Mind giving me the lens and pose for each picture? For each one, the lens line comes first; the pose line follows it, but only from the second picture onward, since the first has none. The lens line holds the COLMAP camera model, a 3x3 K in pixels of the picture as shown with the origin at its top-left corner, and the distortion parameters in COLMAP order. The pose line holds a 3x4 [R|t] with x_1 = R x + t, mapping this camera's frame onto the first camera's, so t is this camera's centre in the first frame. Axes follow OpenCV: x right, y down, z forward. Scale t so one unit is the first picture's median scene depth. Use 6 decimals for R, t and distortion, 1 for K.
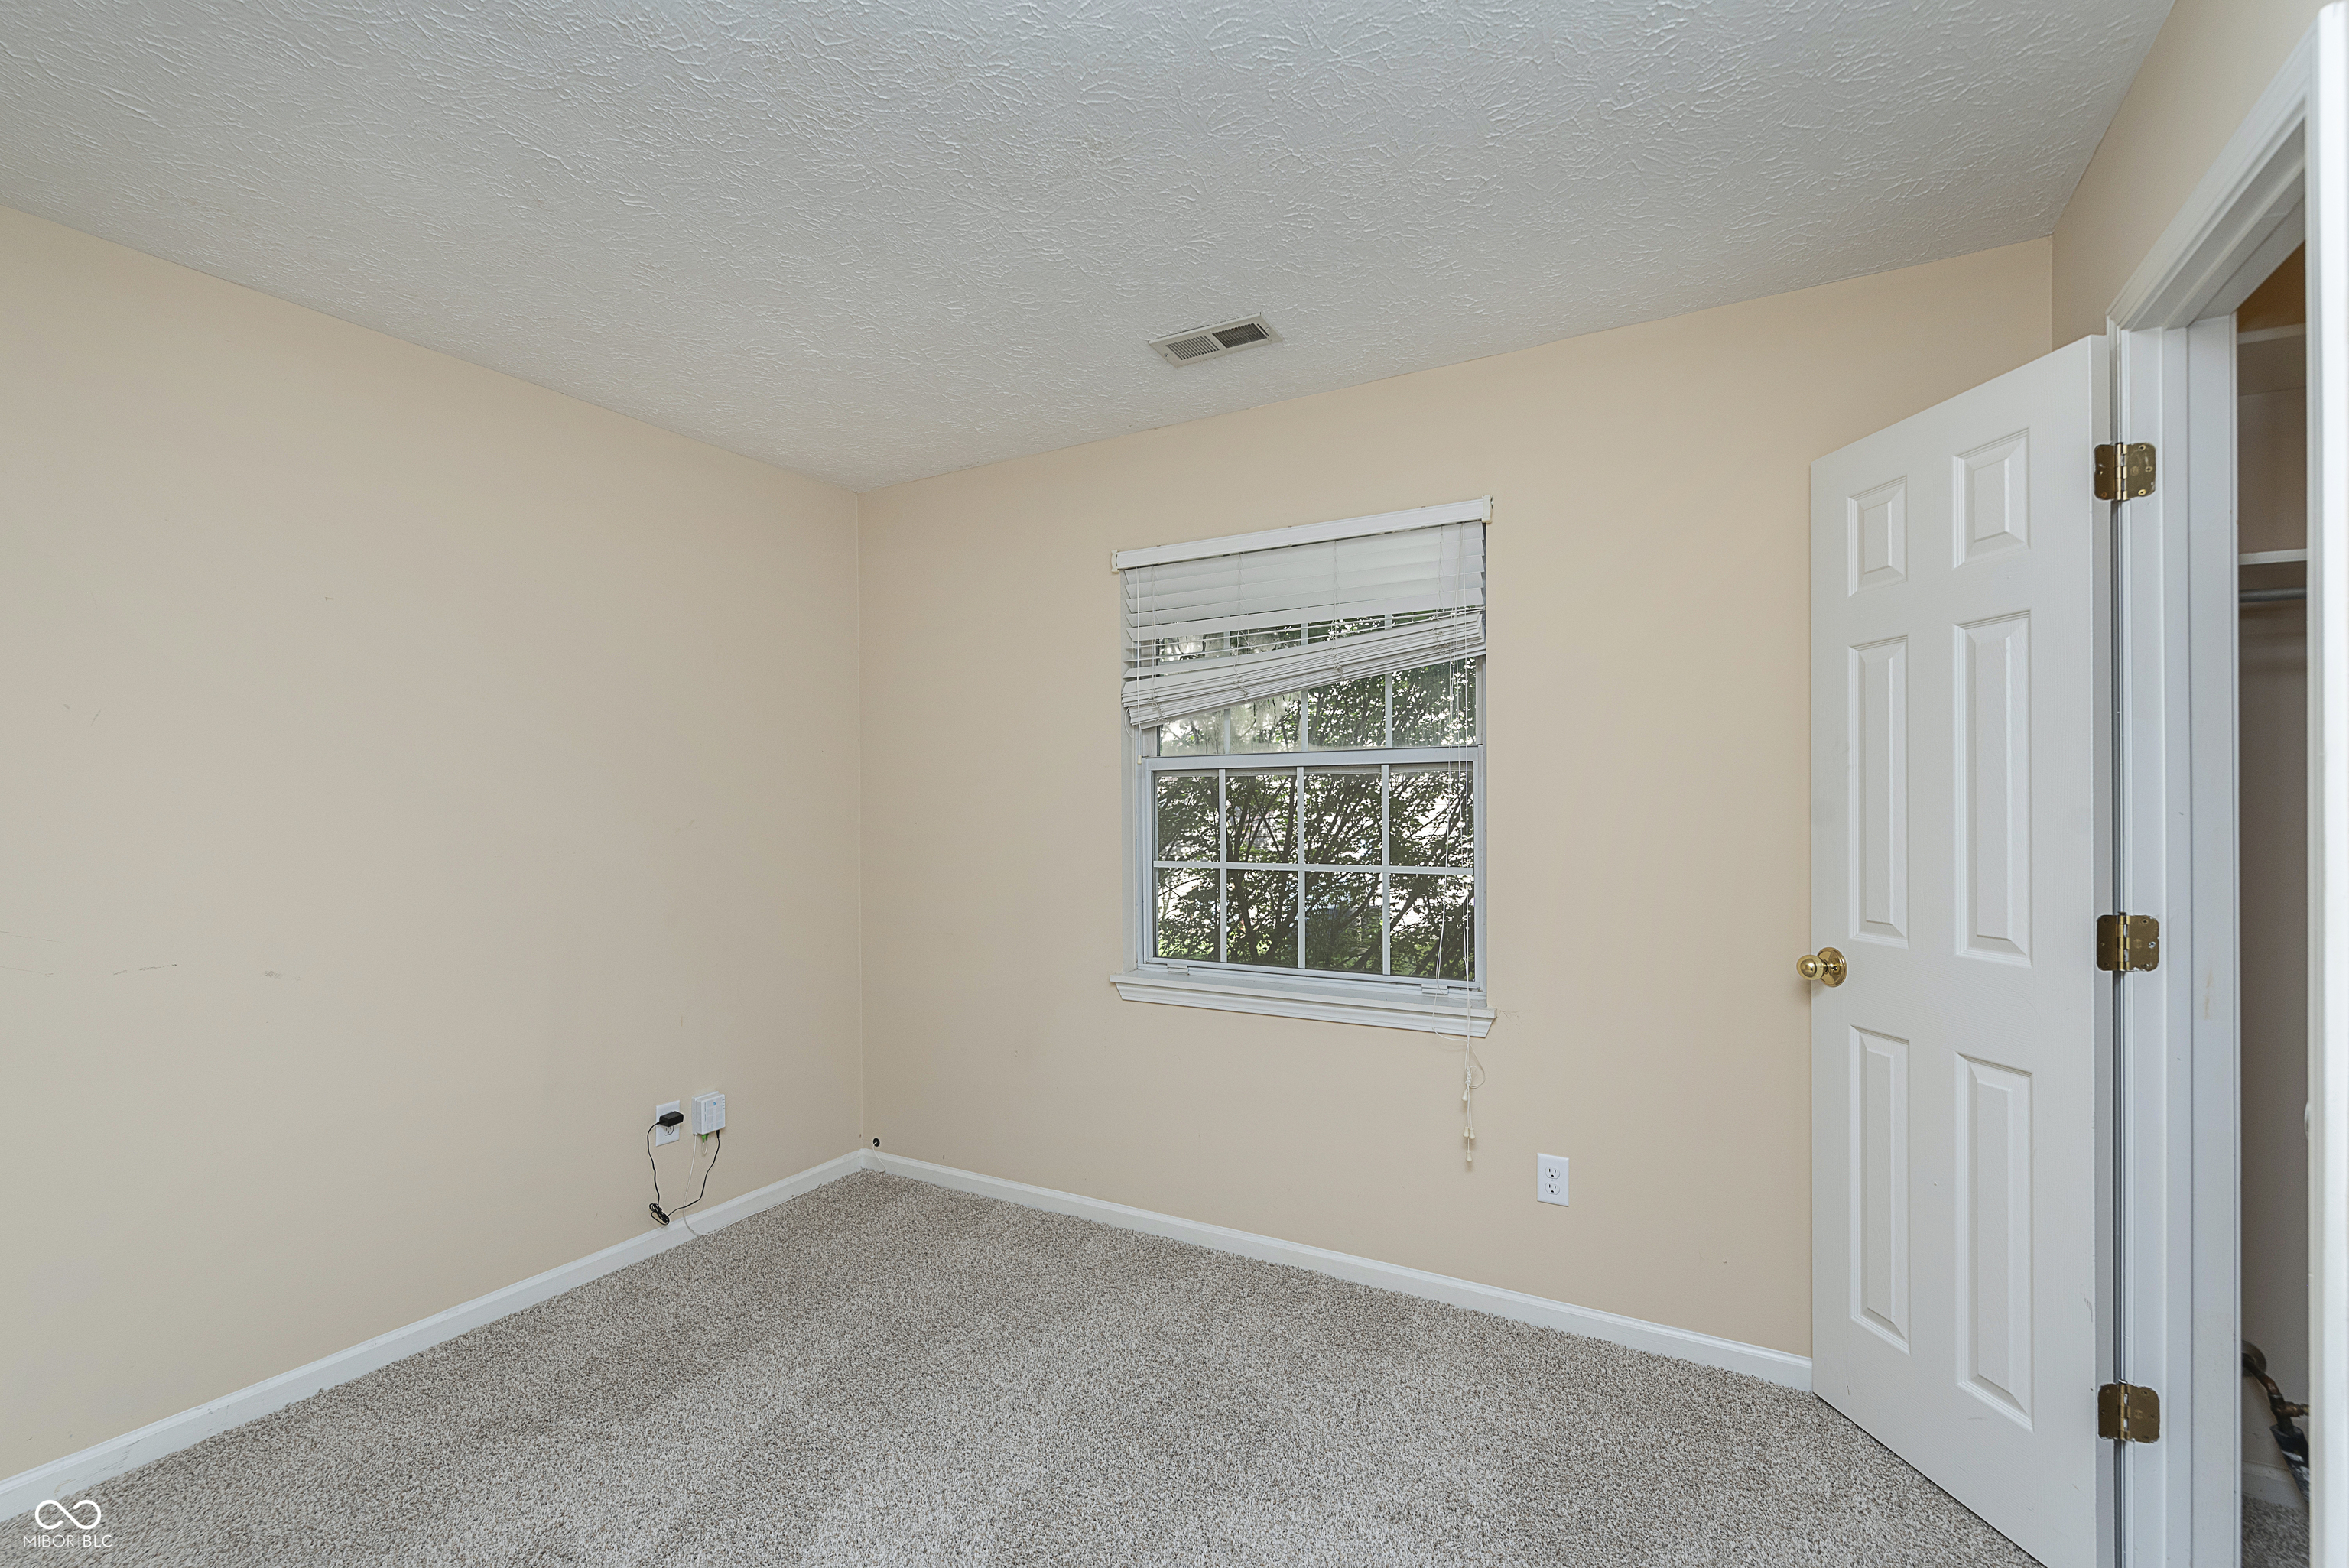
lens RADIAL K [[1009.8, 0, 1189.0], [0, 1009.8, 786.5], [0, 0, 1]] dist [0.002052, 0.000255]
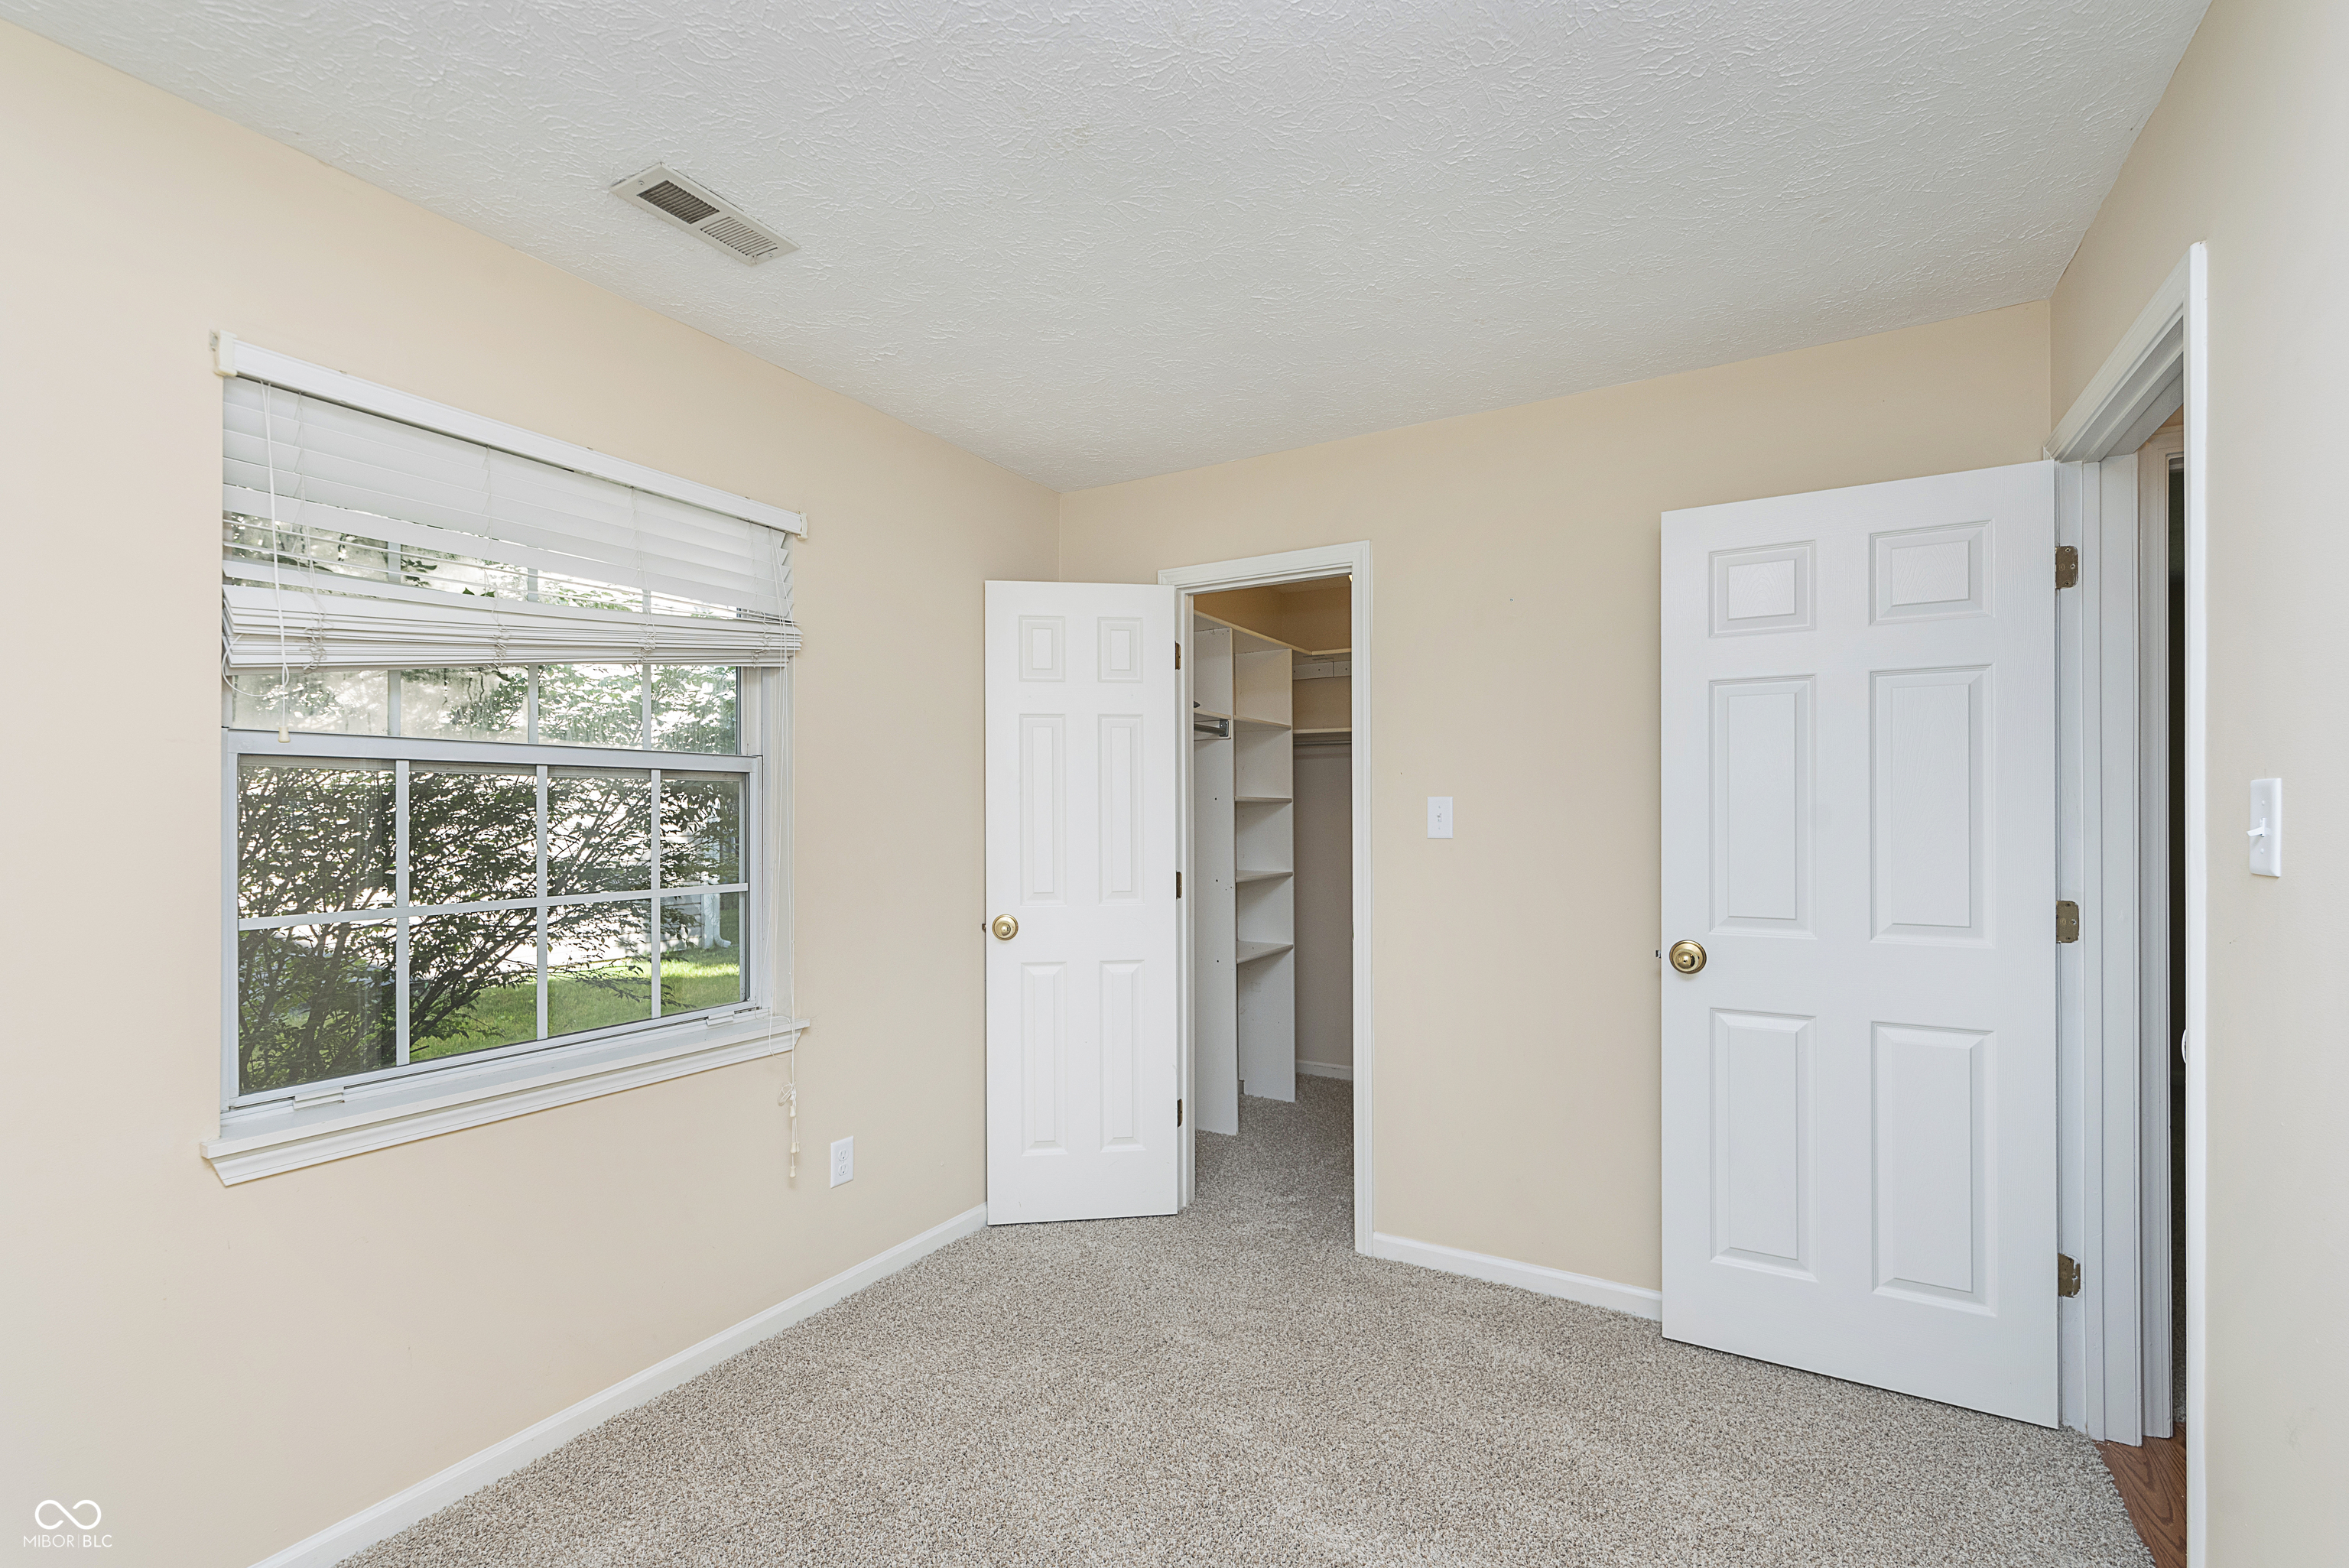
lens RADIAL K [[1025.8, 0, 1176.5], [0, 1025.8, 813.7], [0, 0, 1]] dist [0.001554, 0.000107]
pose [[0.019308, 0.008311, 0.999779, -0.719601], [0.007991, 0.999932, -0.008467, 0.026459], [-0.999782, 0.008153, 0.019240, 0.600738]]
